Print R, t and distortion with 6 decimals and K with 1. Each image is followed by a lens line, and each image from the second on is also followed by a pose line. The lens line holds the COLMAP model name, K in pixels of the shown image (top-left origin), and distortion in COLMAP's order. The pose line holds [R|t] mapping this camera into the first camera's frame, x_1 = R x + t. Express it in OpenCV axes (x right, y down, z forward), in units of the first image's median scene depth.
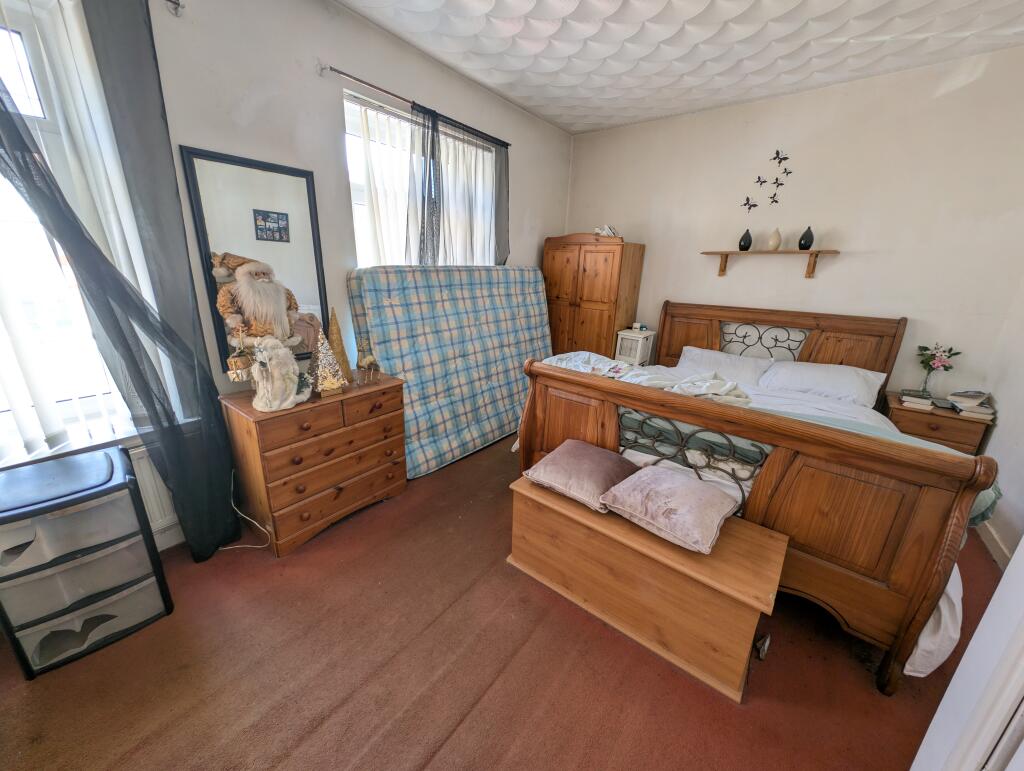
lens RADIAL K [[389.4, 0, 508.9], [0, 389.4, 384.1], [0, 0, 1]] dist [-0.000931, 0.000005]
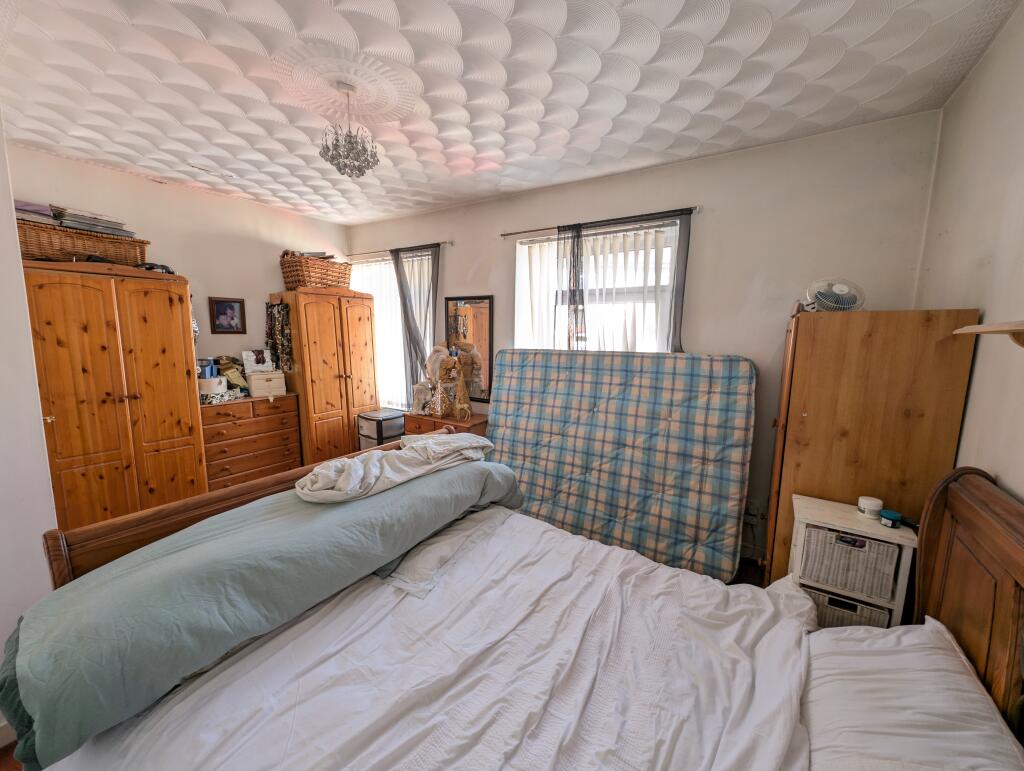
lens RADIAL K [[369.6, 0, 506.0], [0, 369.6, 382.1], [0, 0, 1]] dist [-0.002577, 0.000031]
pose [[0.092972, 0.102646, -0.990364, 0.864571], [-0.308463, 0.948704, 0.069370, -0.239344], [0.946682, 0.299041, 0.119865, 0.741929]]
